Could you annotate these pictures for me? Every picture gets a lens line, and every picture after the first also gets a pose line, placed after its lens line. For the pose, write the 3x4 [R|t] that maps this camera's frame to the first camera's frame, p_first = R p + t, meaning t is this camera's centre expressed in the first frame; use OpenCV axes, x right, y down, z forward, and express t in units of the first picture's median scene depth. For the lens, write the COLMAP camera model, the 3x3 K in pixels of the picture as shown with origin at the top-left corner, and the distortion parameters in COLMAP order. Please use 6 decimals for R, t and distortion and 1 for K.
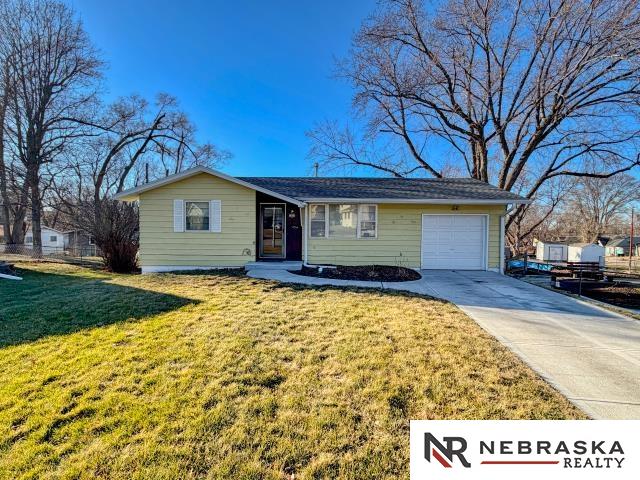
lens RADIAL K [[320.3, 0, 320.0], [0, 320.3, 240.0], [0, 0, 1]] dist [0.000556, -0.000047]
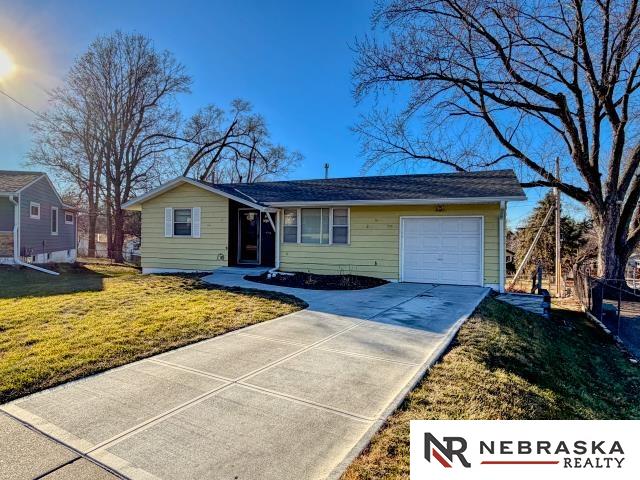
lens RADIAL K [[393.4, 0, 320.0], [0, 393.4, 240.0], [0, 0, 1]] dist [-0.000039, 0.000572]
pose [[0.931040, 0.004039, -0.364895, 0.496778], [-0.015761, 0.999451, -0.029149, 0.014432], [0.364577, 0.032890, 0.930592, -0.052478]]
